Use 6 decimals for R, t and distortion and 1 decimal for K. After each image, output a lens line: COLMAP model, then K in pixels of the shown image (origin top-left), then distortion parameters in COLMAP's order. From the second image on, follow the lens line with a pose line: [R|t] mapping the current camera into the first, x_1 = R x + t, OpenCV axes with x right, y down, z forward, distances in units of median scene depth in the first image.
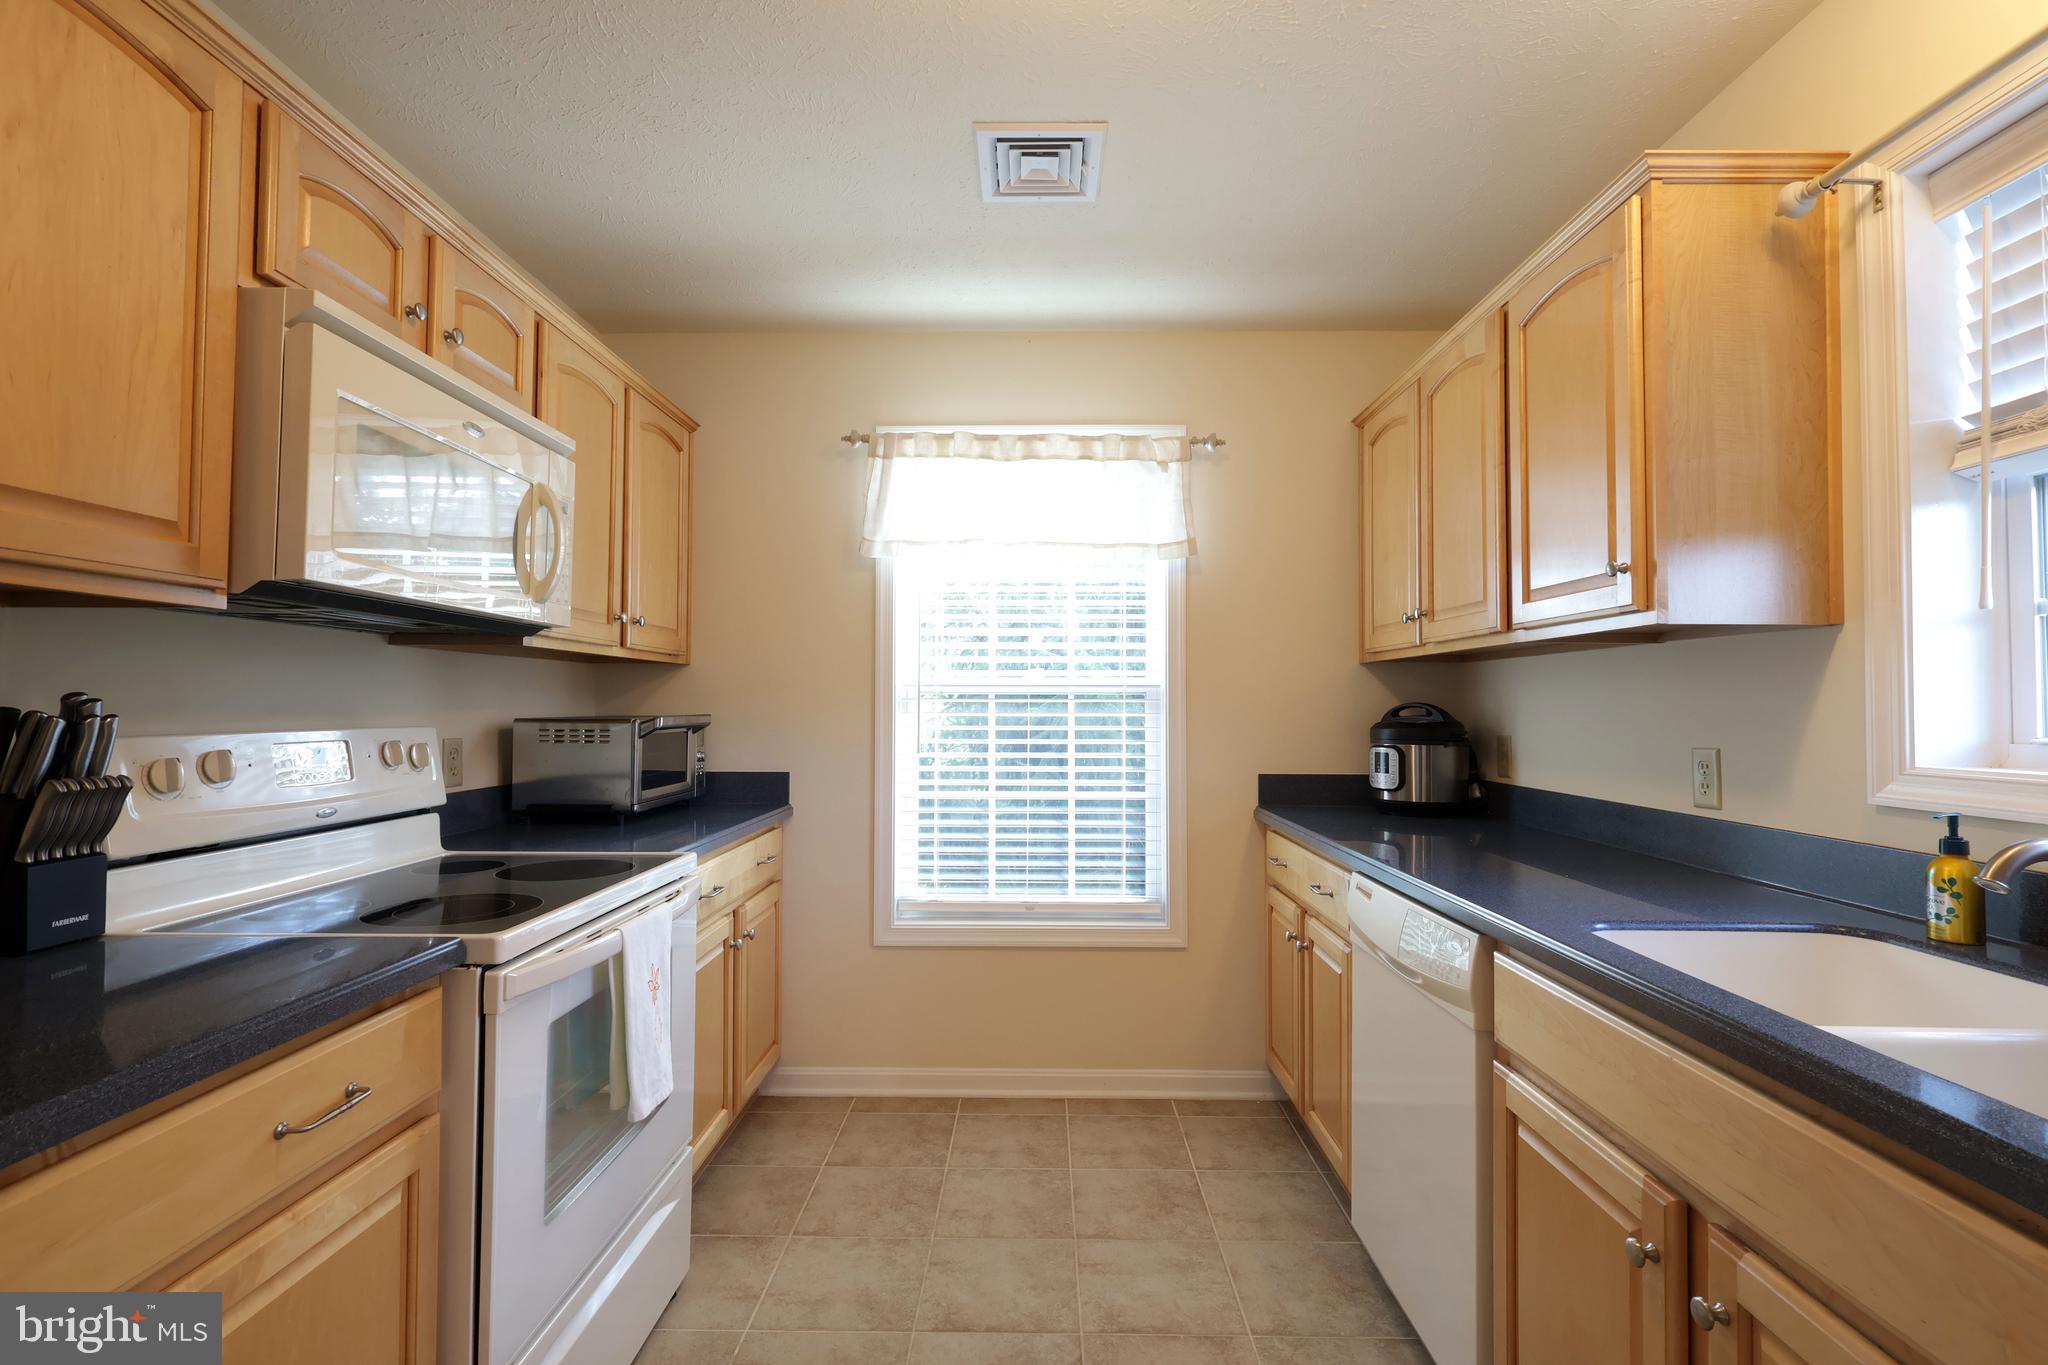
lens RADIAL K [[953.1, 0, 1029.1], [0, 953.1, 685.3], [0, 0, 1]] dist [0.000312, 0.000232]
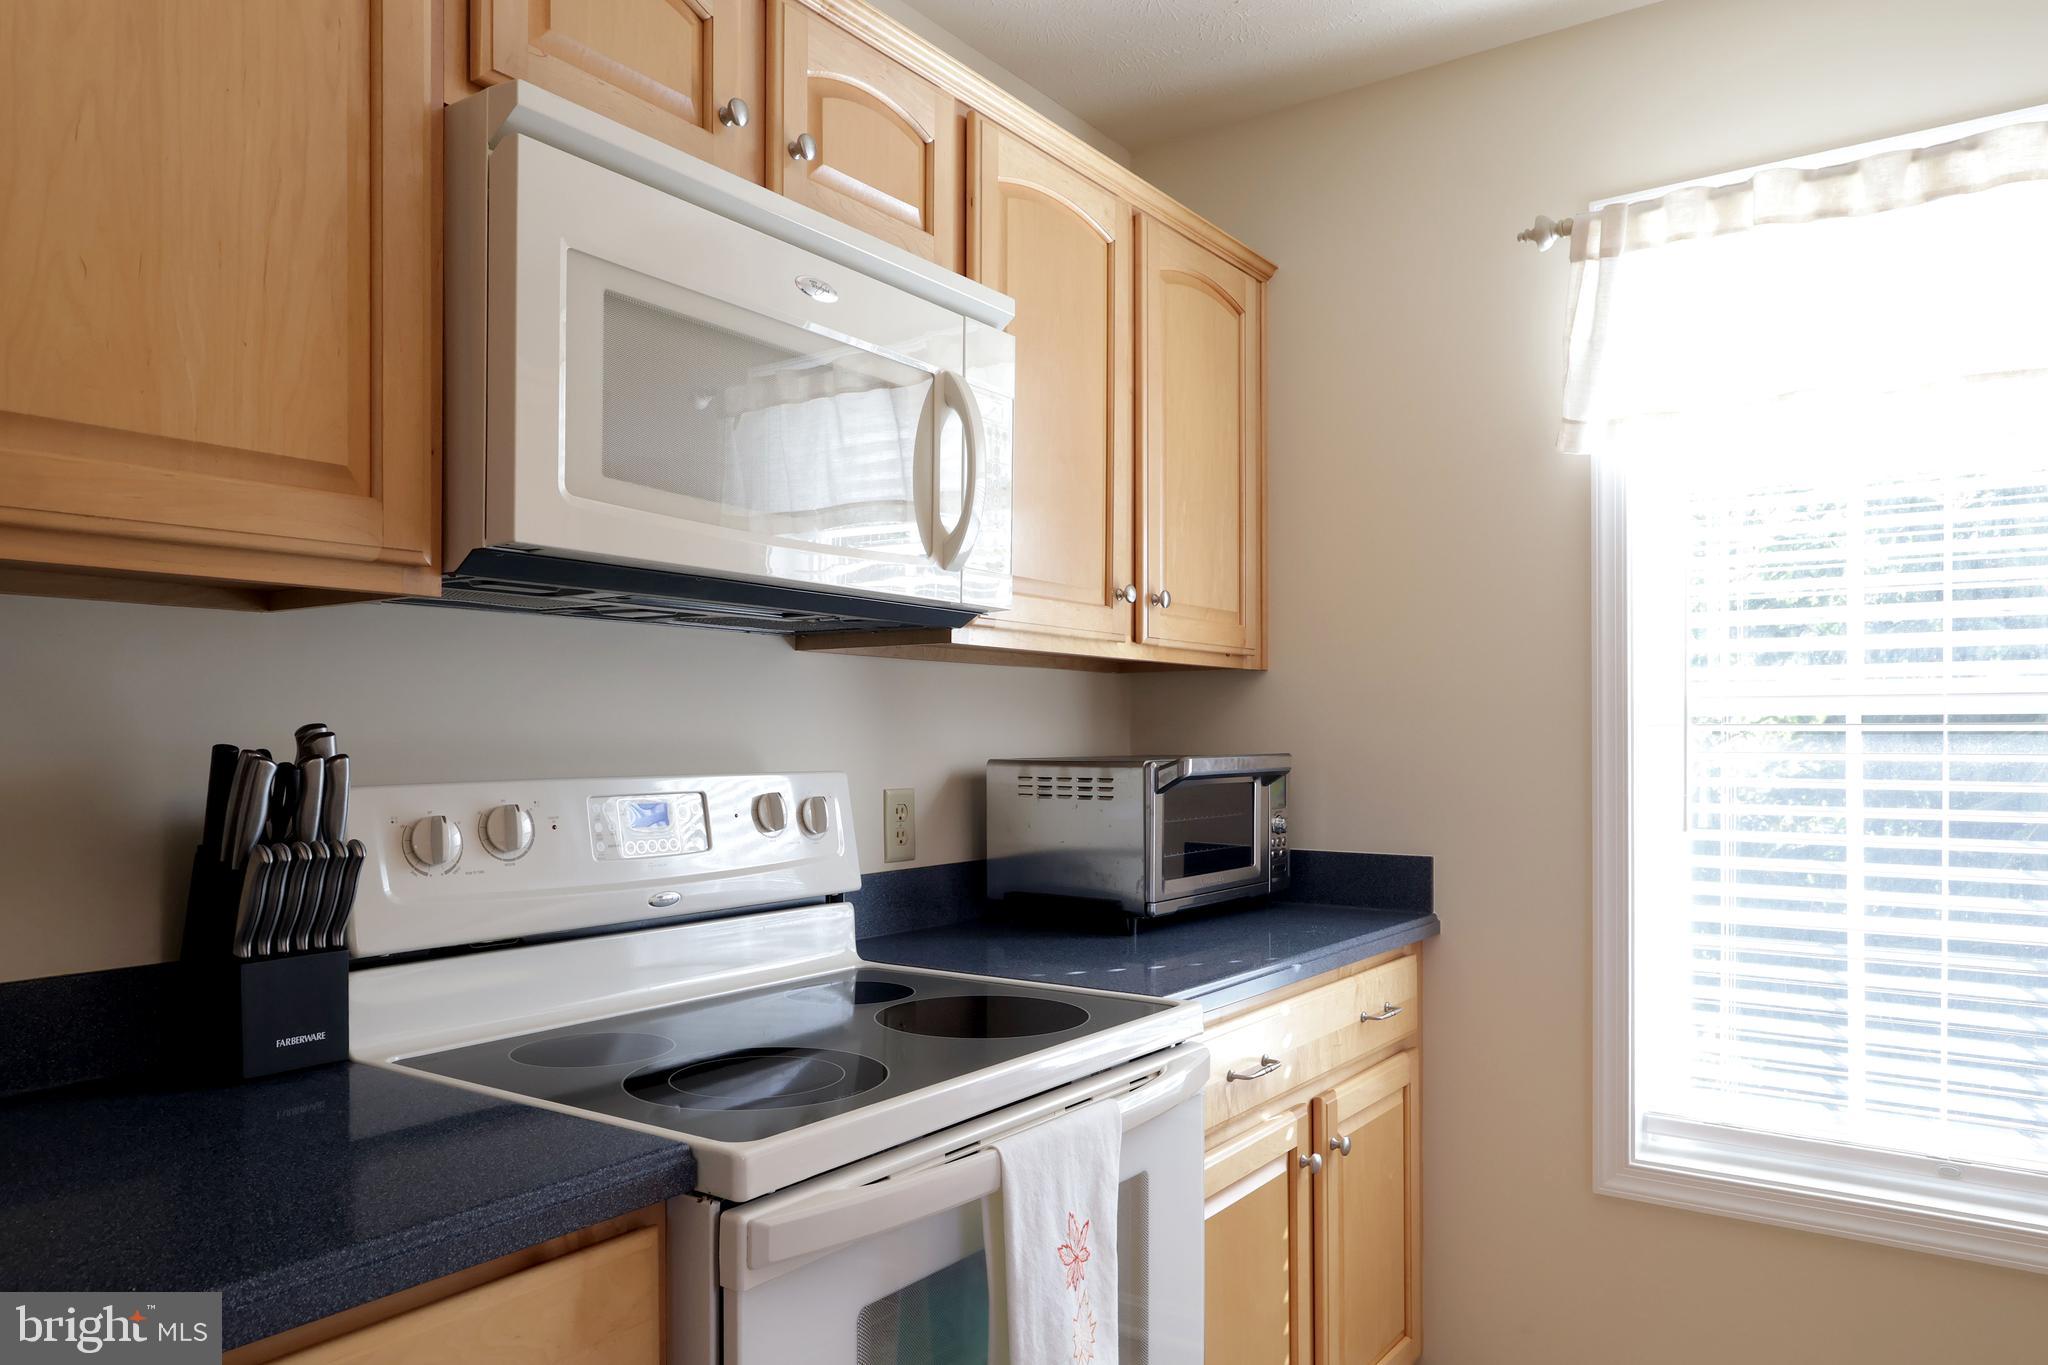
lens RADIAL K [[1417.3, 0, 1022.5], [0, 1417.3, 727.9], [0, 0, 1]] dist [0.016568, -0.000501]
pose [[0.824607, -0.005245, -0.565681, 0.036435], [0.013609, 0.999852, 0.010568, 0.004570], [0.565542, -0.016412, 0.824556, 0.271379]]
